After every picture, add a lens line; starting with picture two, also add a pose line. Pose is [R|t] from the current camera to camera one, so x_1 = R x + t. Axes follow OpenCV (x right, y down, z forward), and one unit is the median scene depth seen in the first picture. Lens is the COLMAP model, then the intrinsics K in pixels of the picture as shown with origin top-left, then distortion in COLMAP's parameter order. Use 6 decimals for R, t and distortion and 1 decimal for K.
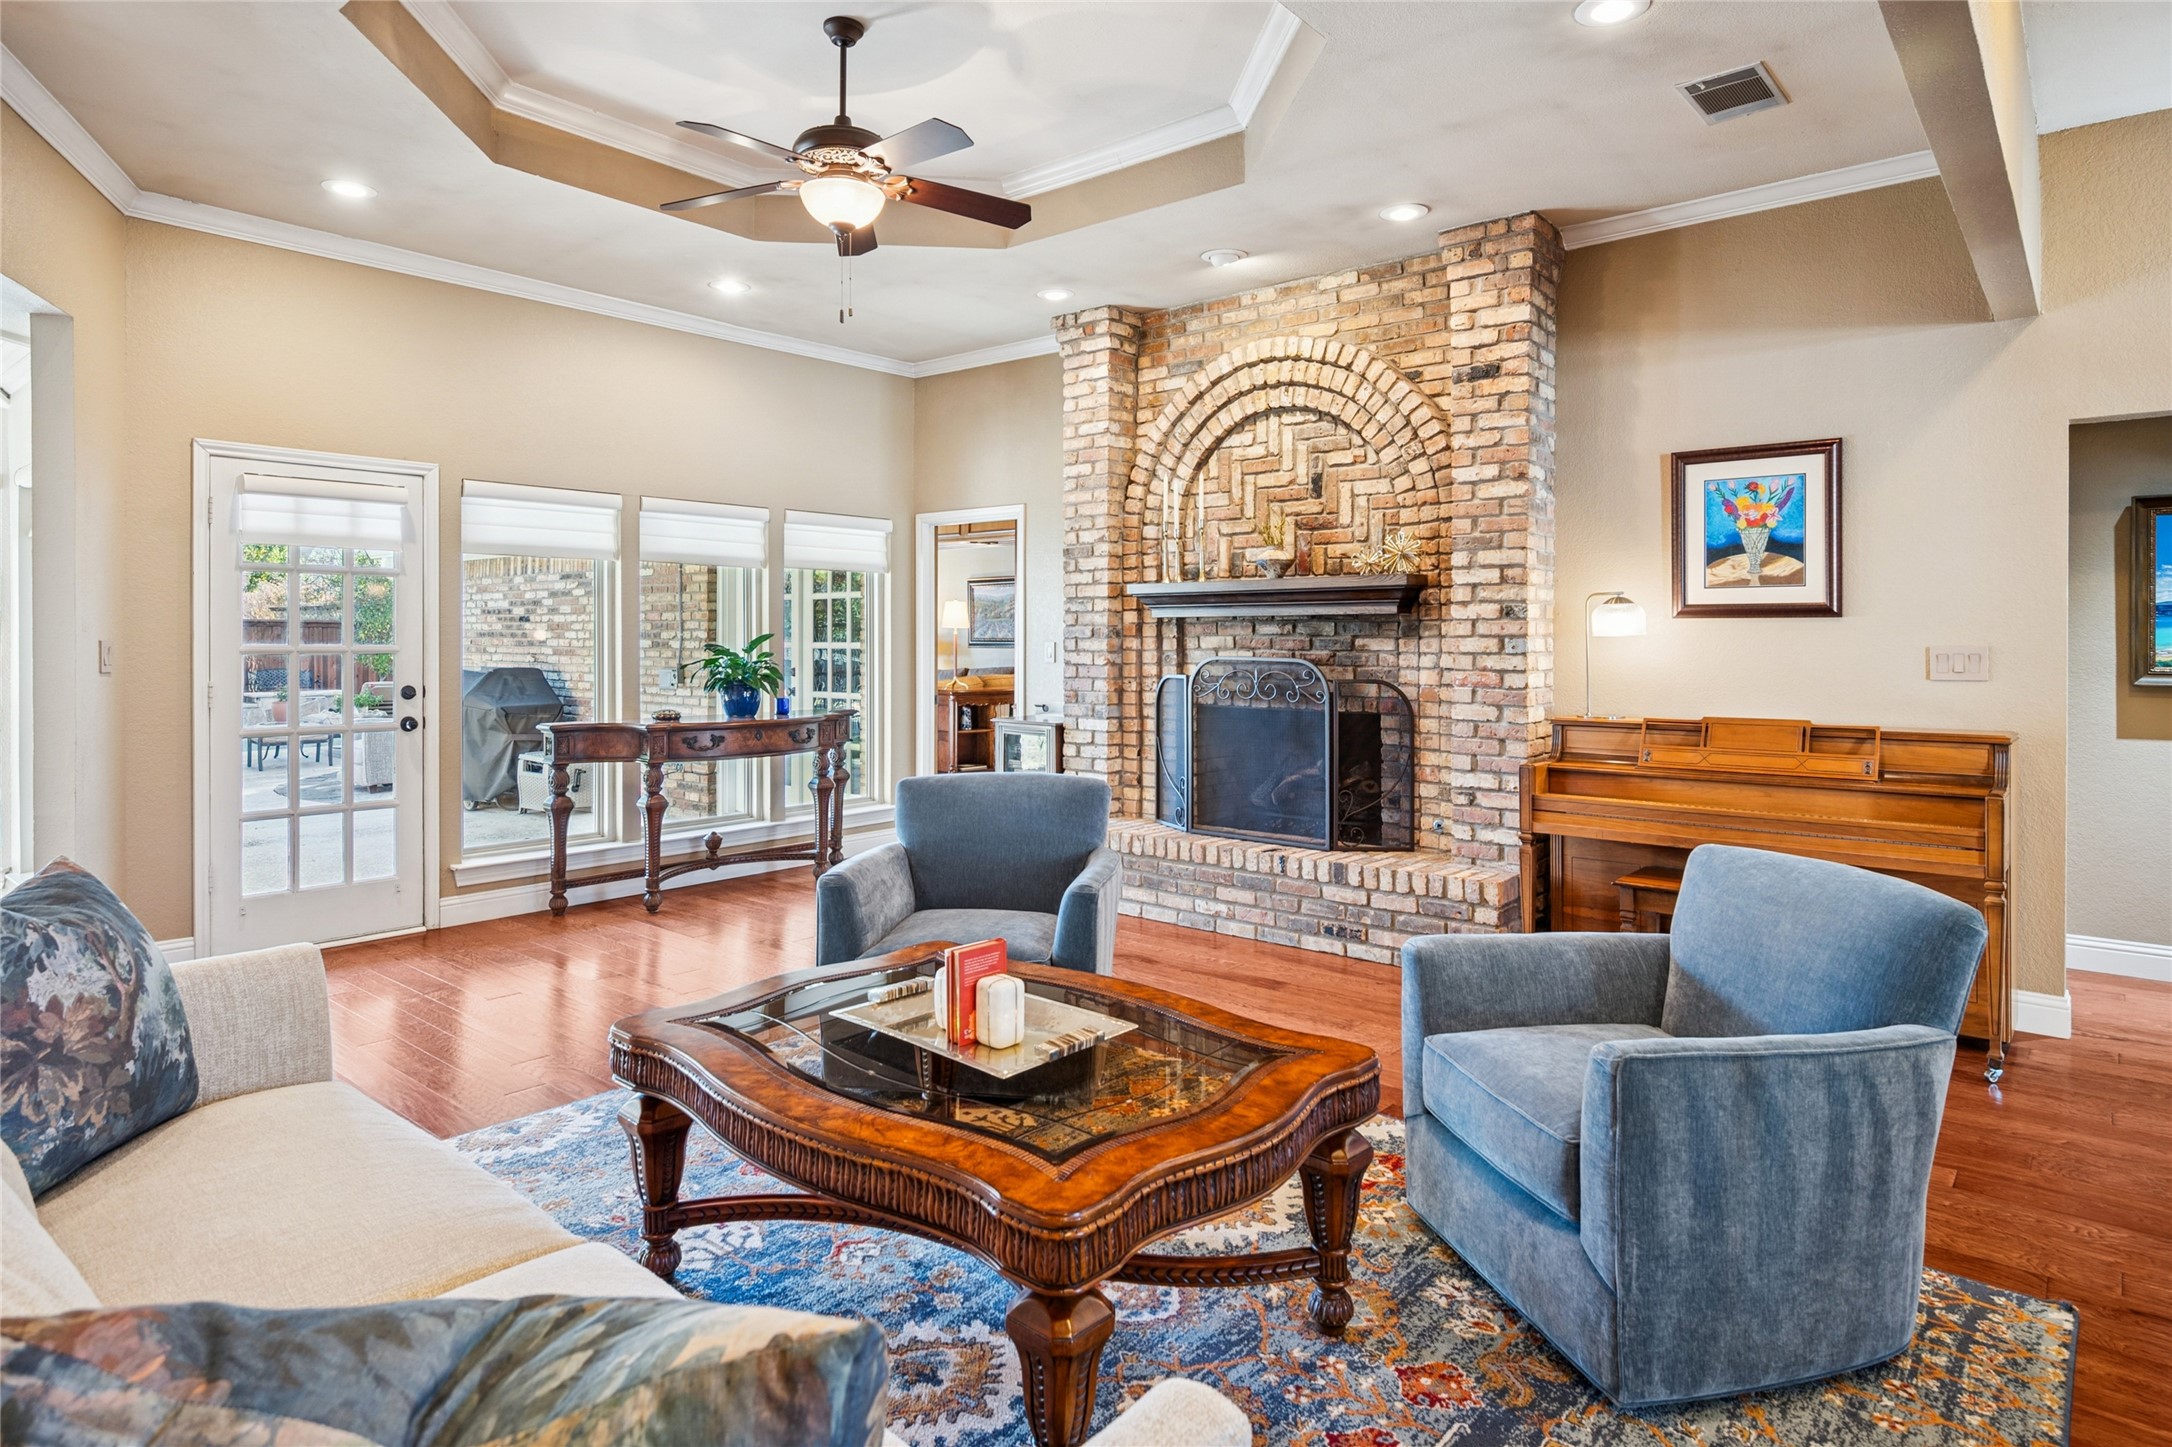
lens RADIAL K [[1216.8, 0, 1095.2], [0, 1216.8, 648.7], [0, 0, 1]] dist [0.000762, 0.000295]
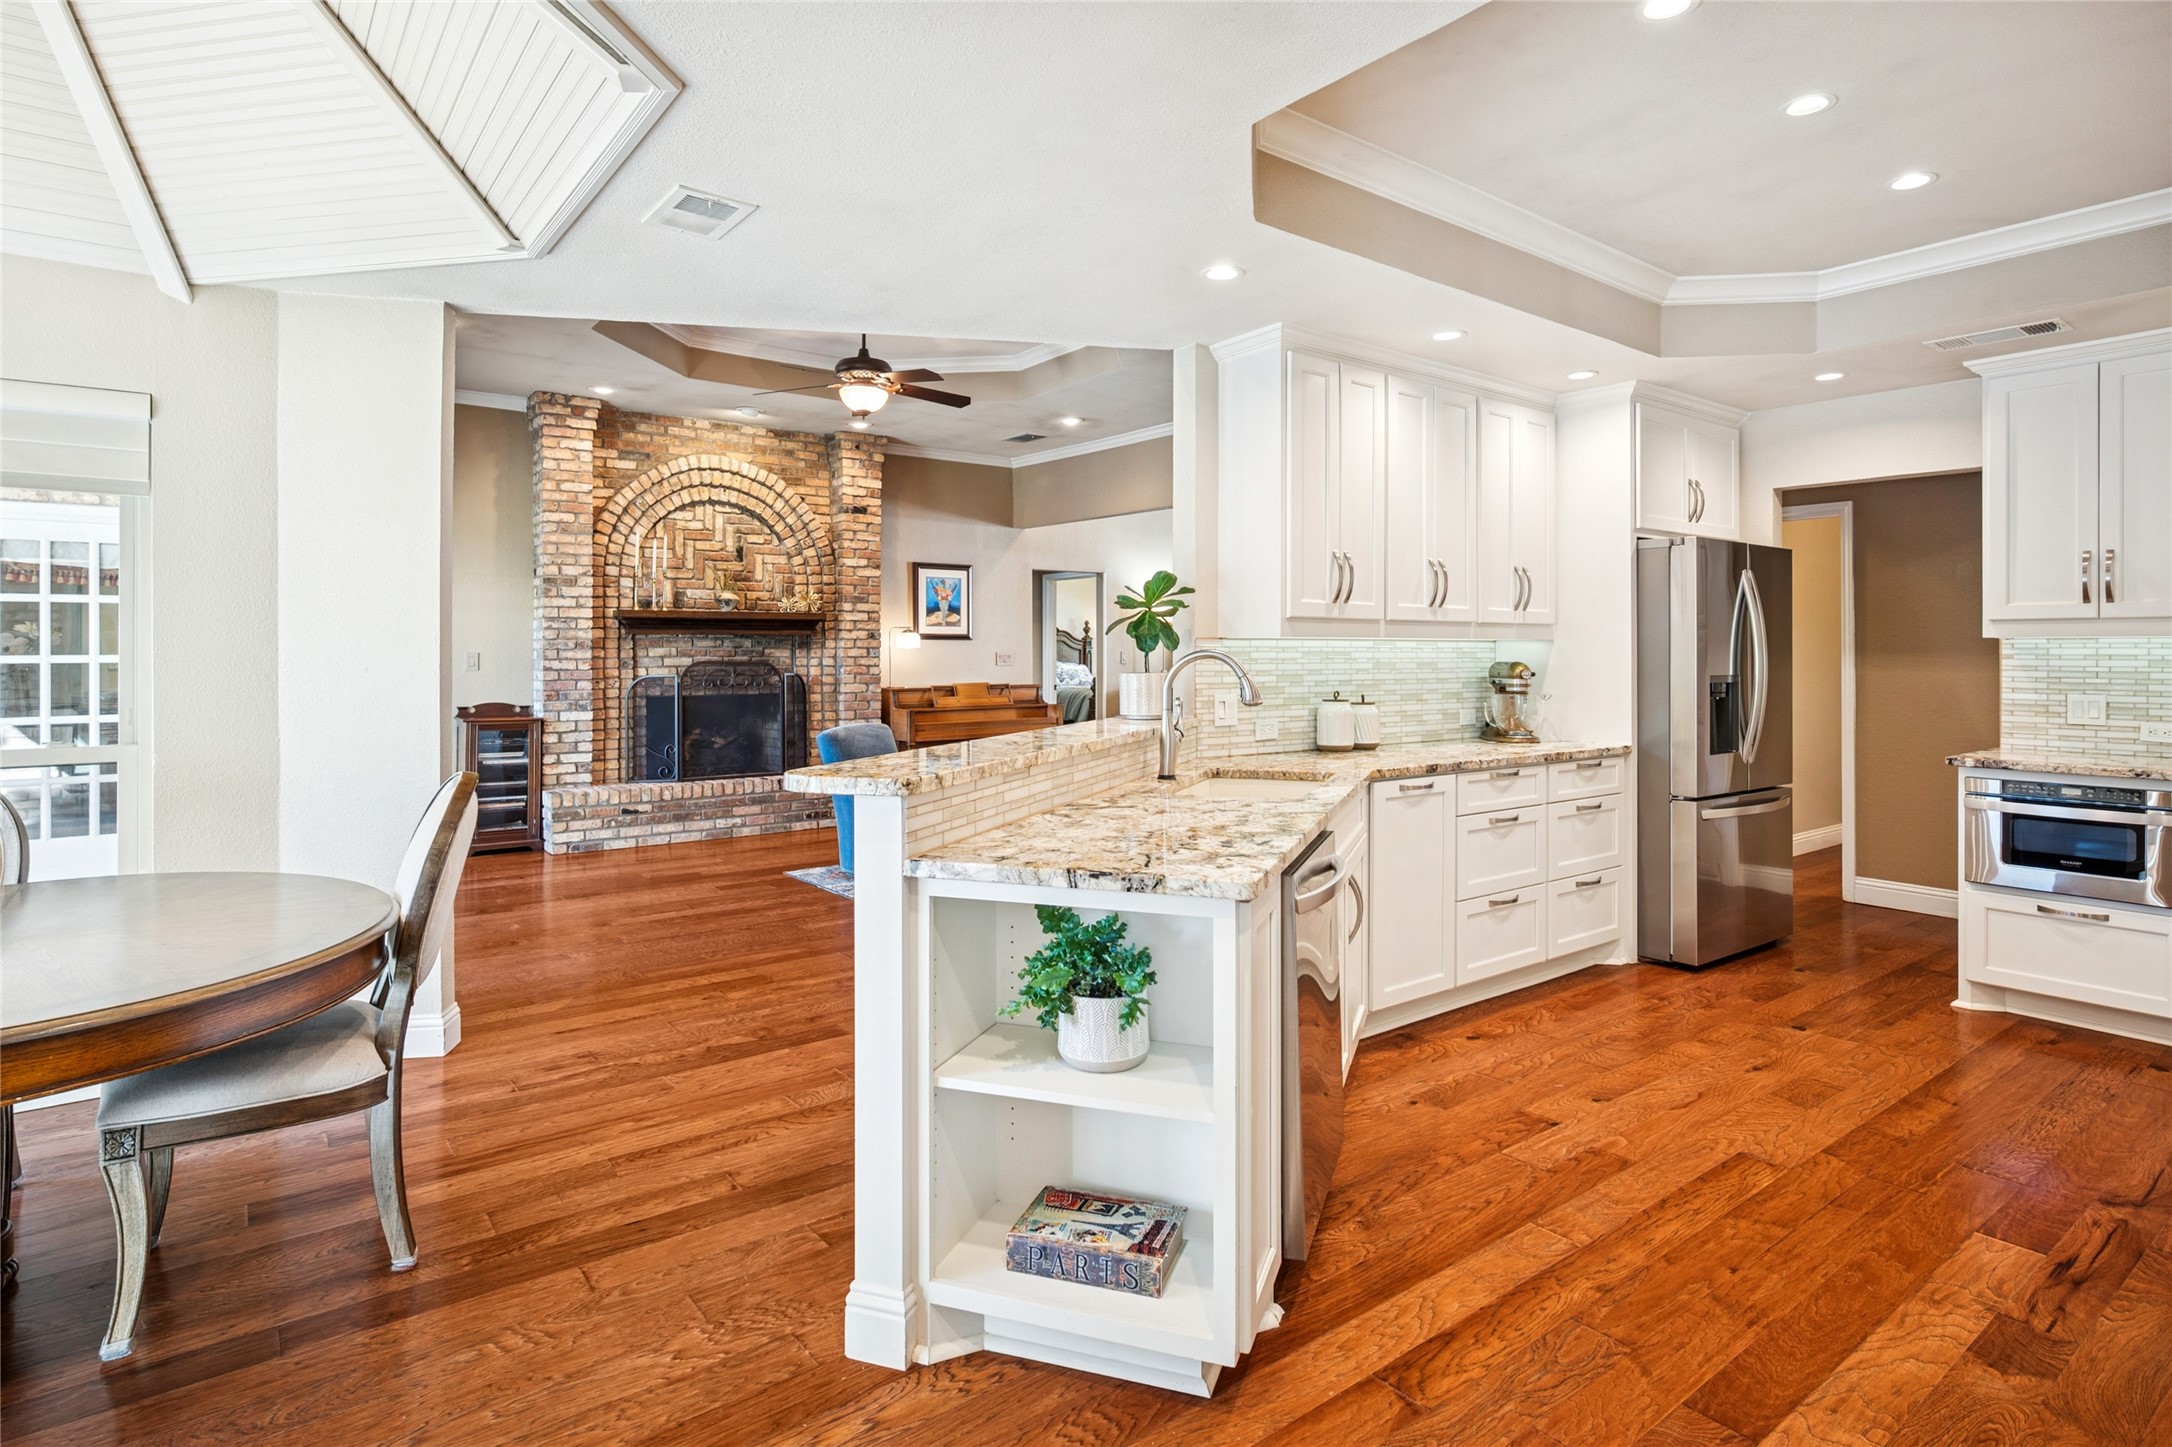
lens RADIAL K [[1125.2, 0, 1090.6], [0, 1125.2, 656.8], [0, 0, 1]] dist [-0.002301, 0.001260]
pose [[0.217742, -0.006047, 0.975988, -1.213505], [0.010379, 0.999939, 0.003880, 0.000669], [-0.975951, 0.009285, 0.217791, 0.236950]]
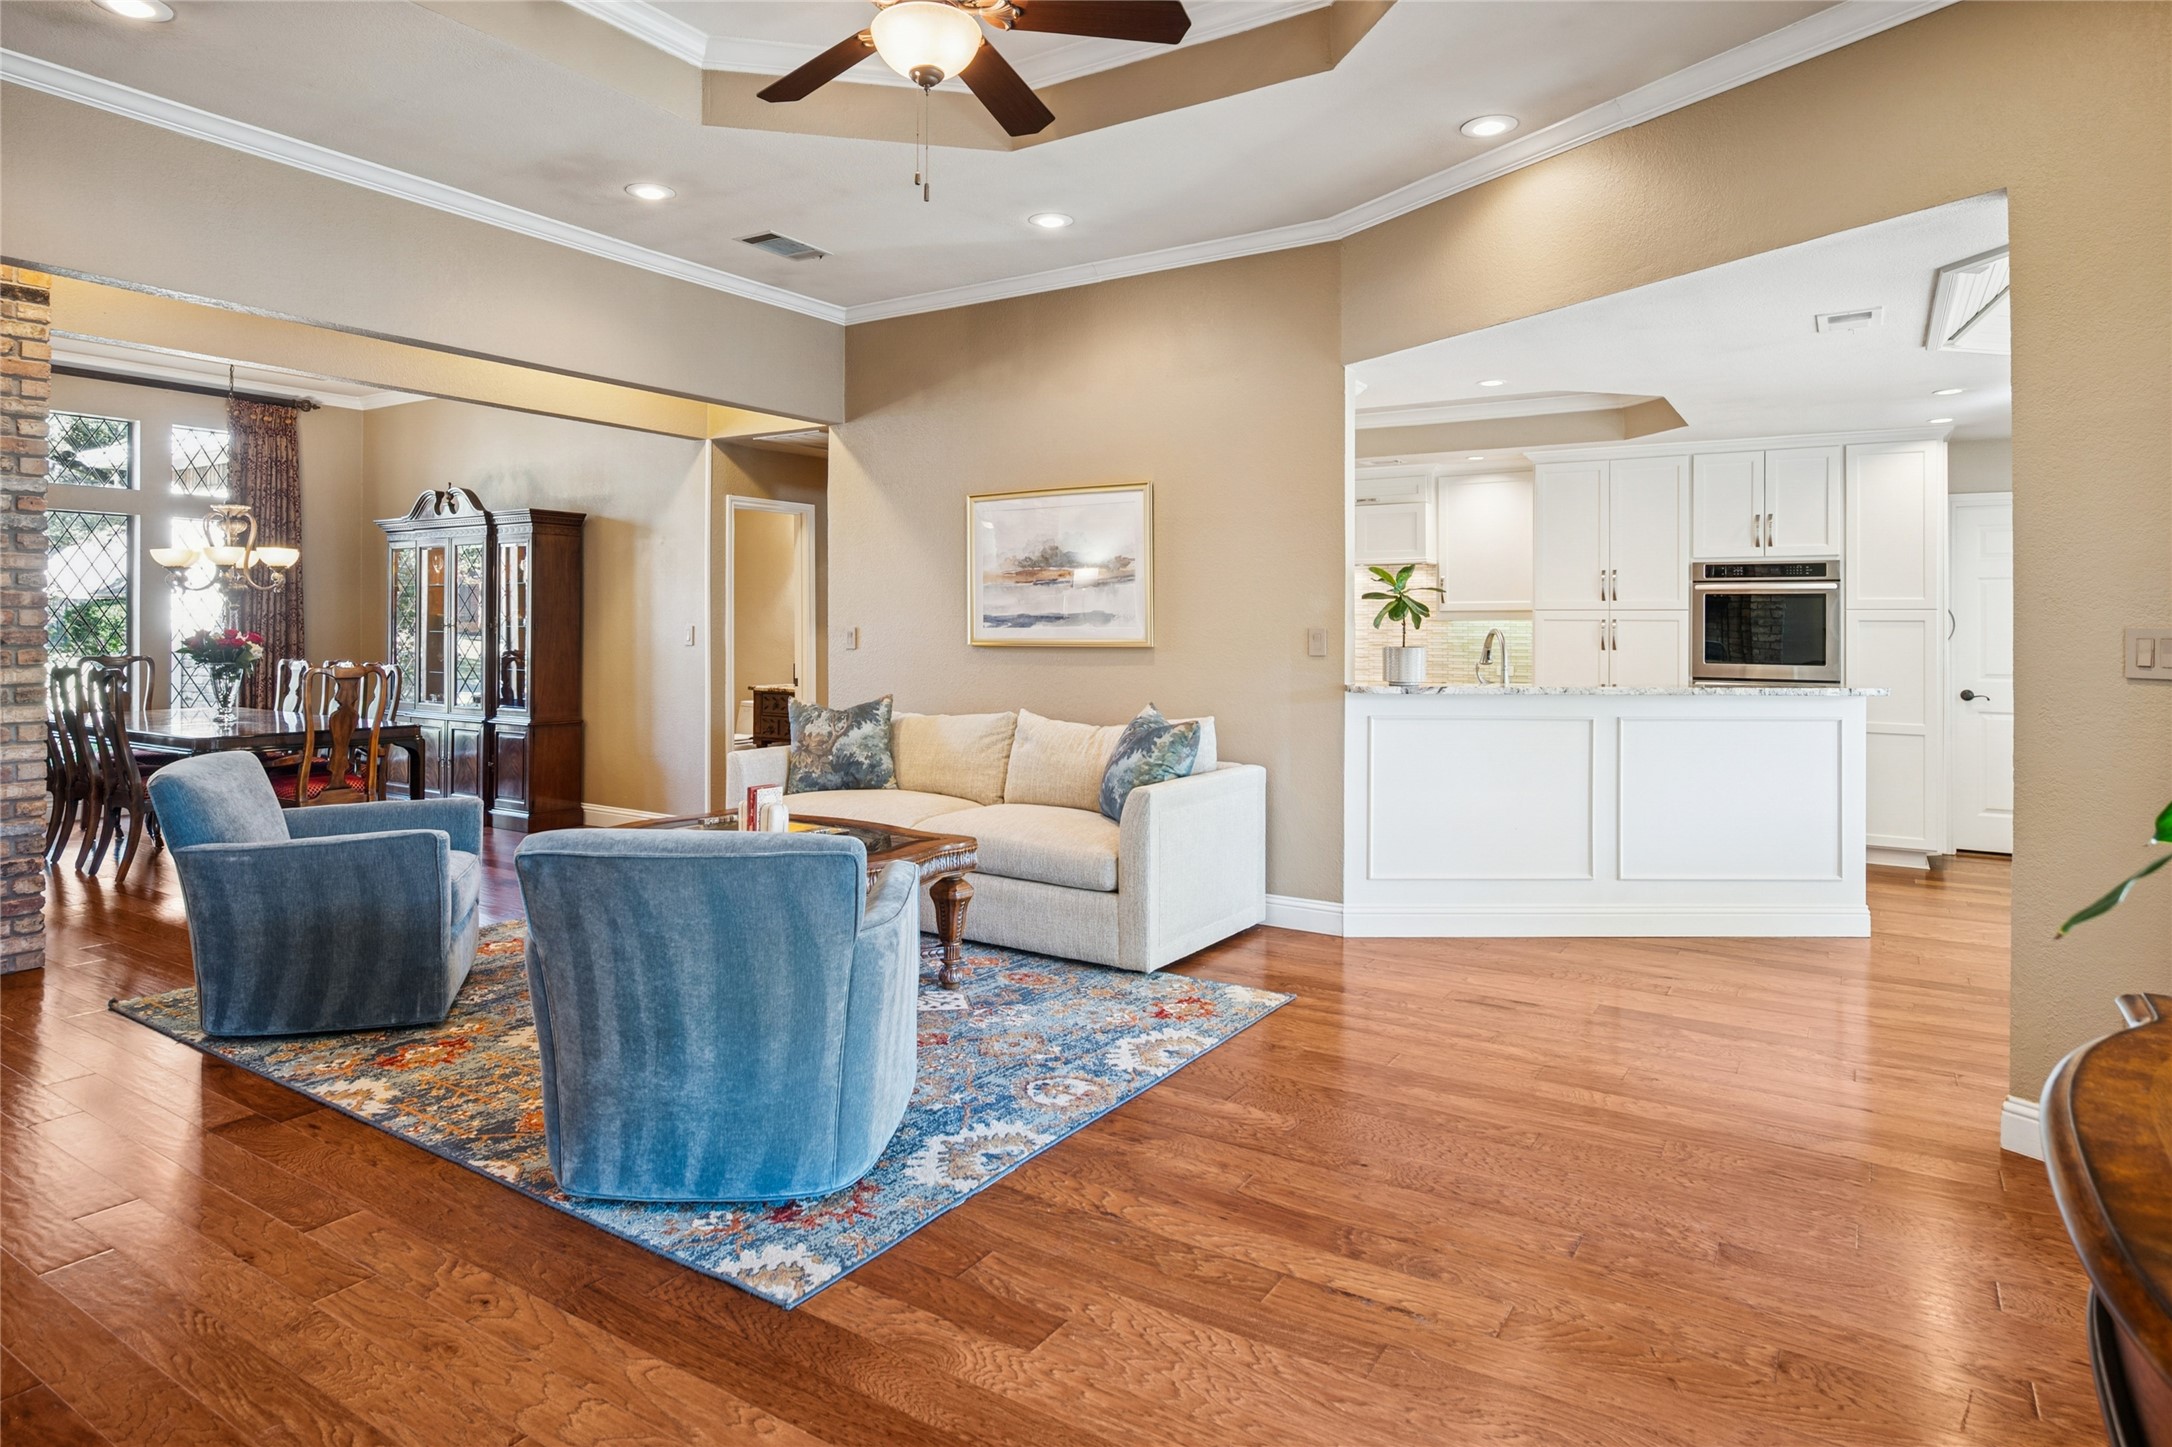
lens RADIAL K [[1235.0, 0, 1081.7], [0, 1235.0, 614.7], [0, 0, 1]] dist [0.004190, 0.001077]
pose [[-0.992436, -0.008839, -0.122446, -0.148034], [-0.008803, 0.999961, -0.000839, -0.005788], [0.122449, 0.000245, -0.992475, 1.264799]]
